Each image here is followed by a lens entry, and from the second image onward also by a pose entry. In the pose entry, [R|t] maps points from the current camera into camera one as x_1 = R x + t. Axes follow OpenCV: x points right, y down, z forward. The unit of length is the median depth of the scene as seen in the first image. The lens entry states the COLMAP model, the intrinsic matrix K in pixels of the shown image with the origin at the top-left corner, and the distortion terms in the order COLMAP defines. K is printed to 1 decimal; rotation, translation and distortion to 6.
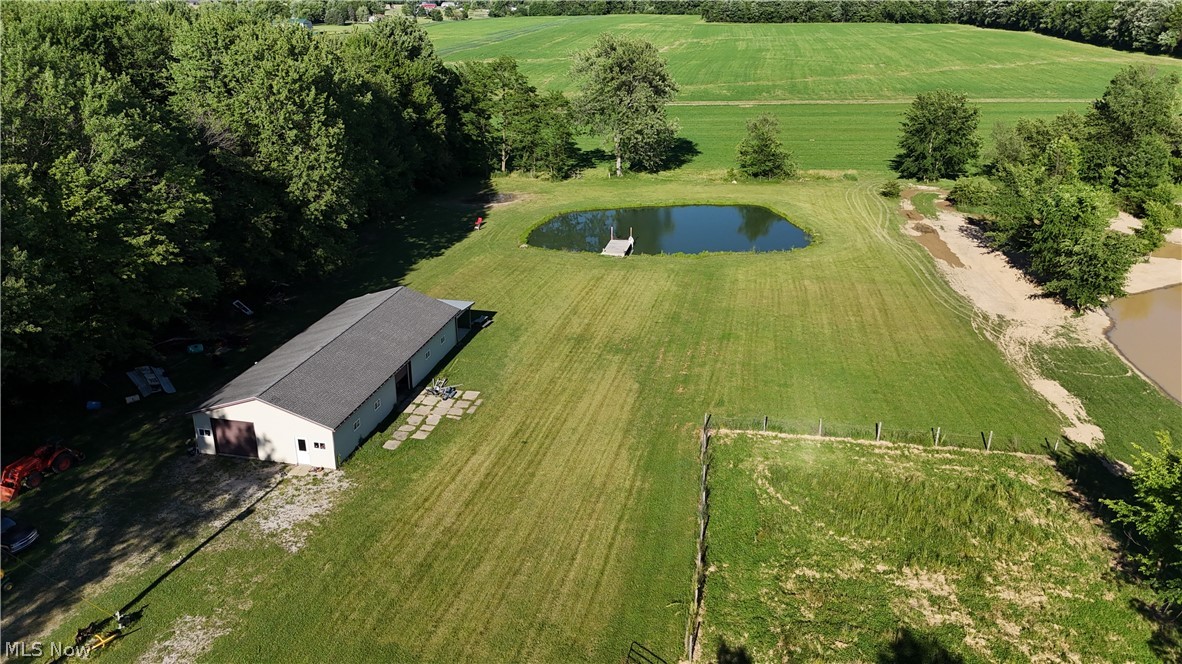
lens RADIAL K [[870.0, 0, 589.2], [0, 870.0, 333.8], [0, 0, 1]] dist [0.077491, -0.079516]
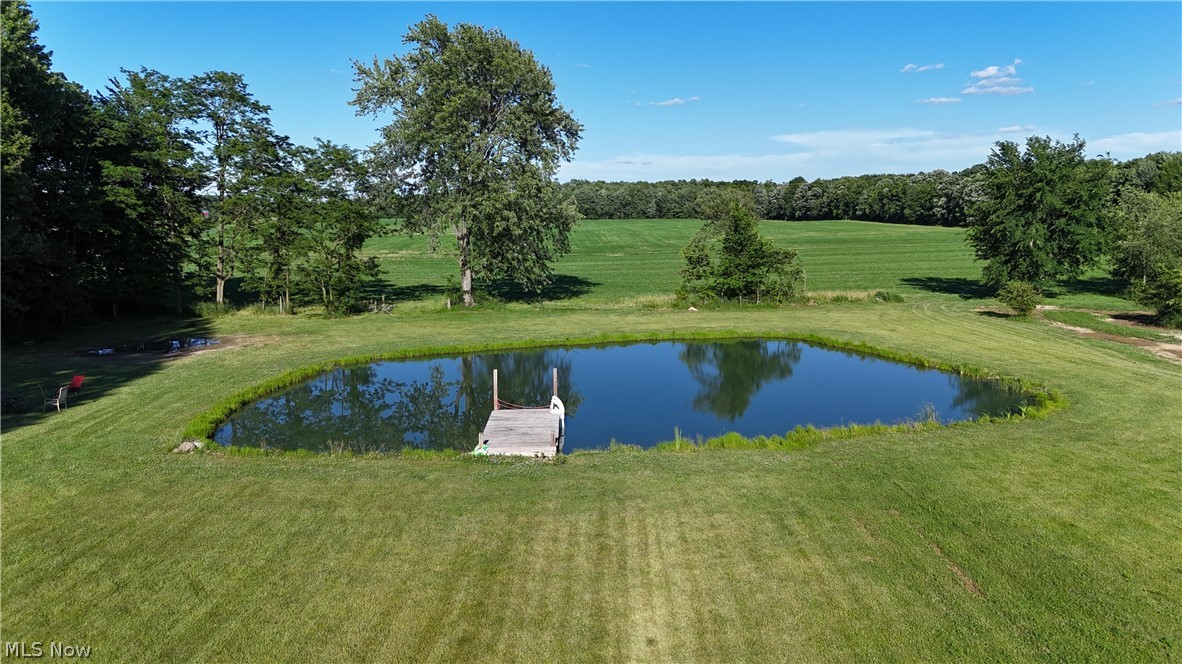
lens RADIAL K [[870.0, 0, 598.3], [0, 870.0, 329.0], [0, 0, 1]] dist [0.077491, -0.079516]
pose [[0.973528, -0.029911, 0.226604, -0.011806], [0.084340, 0.968449, -0.234507, -0.075094], [-0.212440, 0.247411, 0.945334, 0.874667]]
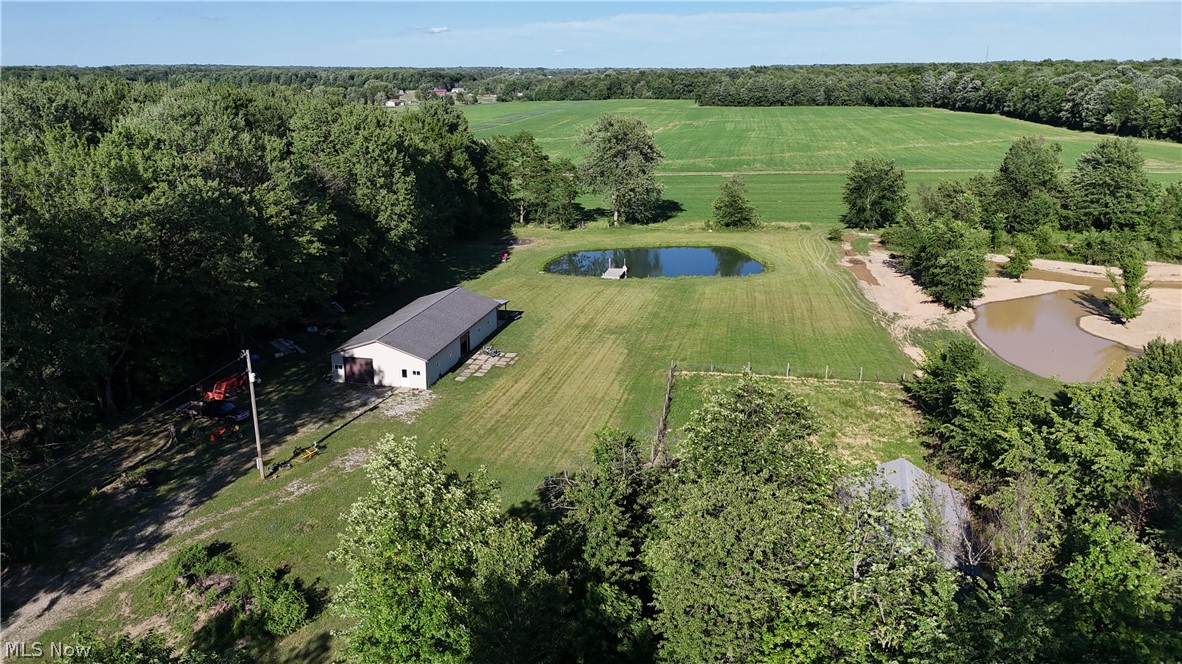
lens RADIAL K [[870.0, 0, 587.2], [0, 870.0, 335.6], [0, 0, 1]] dist [0.077491, -0.079516]
pose [[0.999993, -0.000233, -0.003638, -0.003392], [-0.000078, 0.996363, -0.085215, 0.127817], [0.003645, 0.085215, 0.996356, -0.342268]]
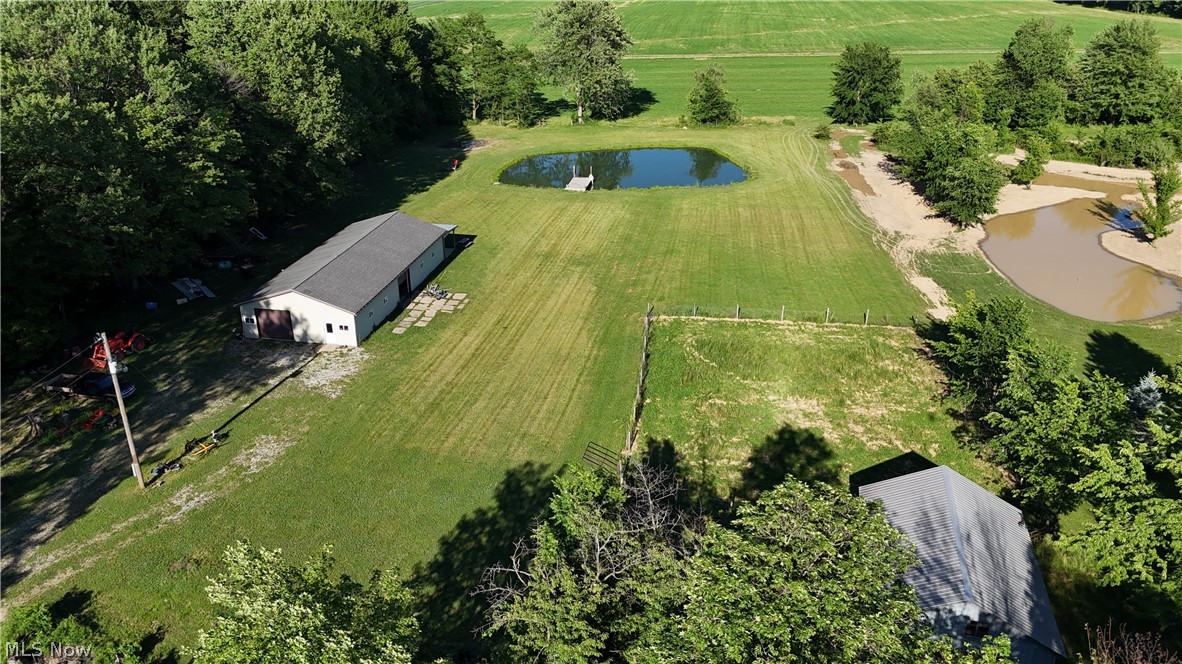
lens RADIAL K [[870.0, 0, 588.2], [0, 870.0, 335.3], [0, 0, 1]] dist [0.077491, -0.079516]
pose [[0.999237, -0.018015, 0.034654, 0.001417], [0.016350, 0.998726, 0.047738, 0.055649], [-0.035470, -0.047135, 0.998259, -0.185896]]
